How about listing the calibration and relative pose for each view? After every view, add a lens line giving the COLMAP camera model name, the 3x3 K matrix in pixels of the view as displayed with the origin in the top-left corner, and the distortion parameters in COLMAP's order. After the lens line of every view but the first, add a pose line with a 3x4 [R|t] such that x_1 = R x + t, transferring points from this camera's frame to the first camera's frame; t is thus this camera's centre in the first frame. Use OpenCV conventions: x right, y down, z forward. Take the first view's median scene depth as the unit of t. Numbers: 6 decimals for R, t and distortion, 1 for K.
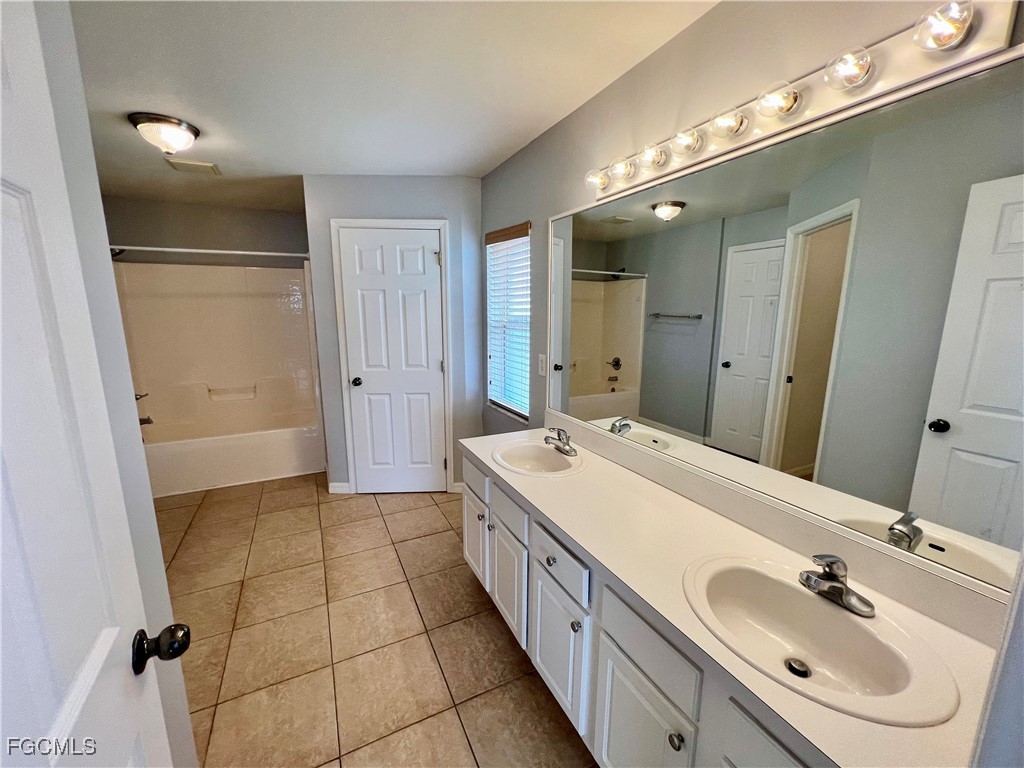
lens RADIAL K [[409.4, 0, 512.0], [0, 409.4, 384.0], [0, 0, 1]] dist [-0.000578, -0.000143]
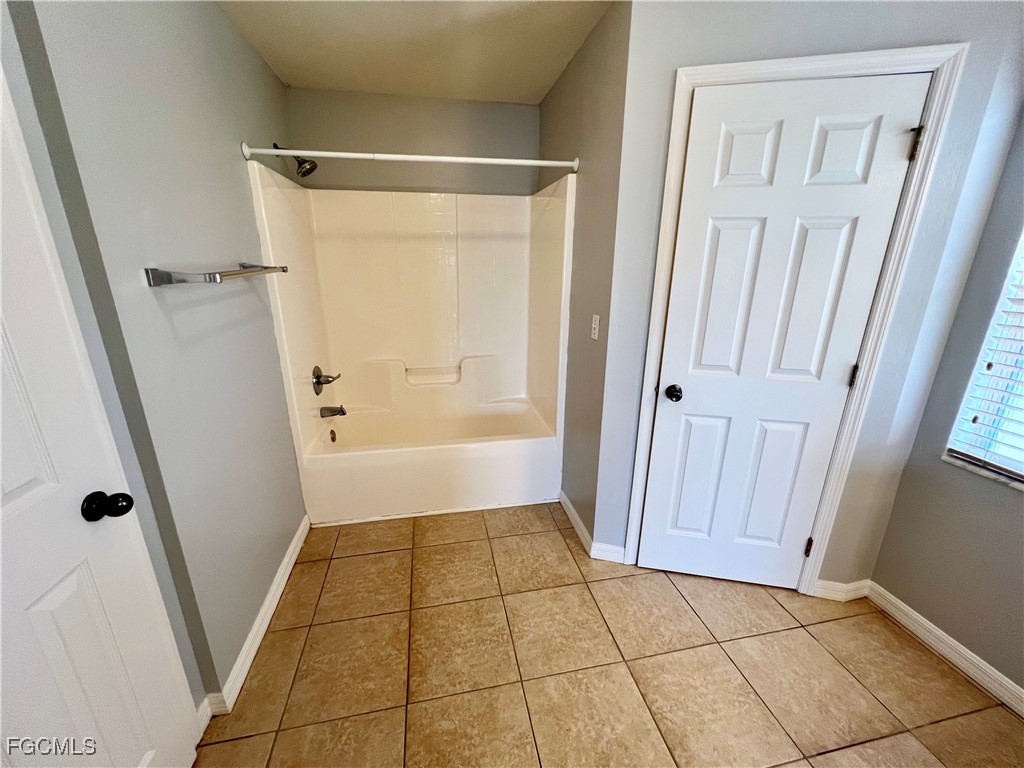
lens RADIAL K [[409.3, 0, 512.0], [0, 409.3, 384.0], [0, 0, 1]] dist [-0.000732, -0.000175]
pose [[0.965043, 0.082019, -0.248929, -0.443620], [-0.052841, 0.991157, 0.121720, -0.071315], [0.256711, -0.104311, 0.960843, 0.403002]]
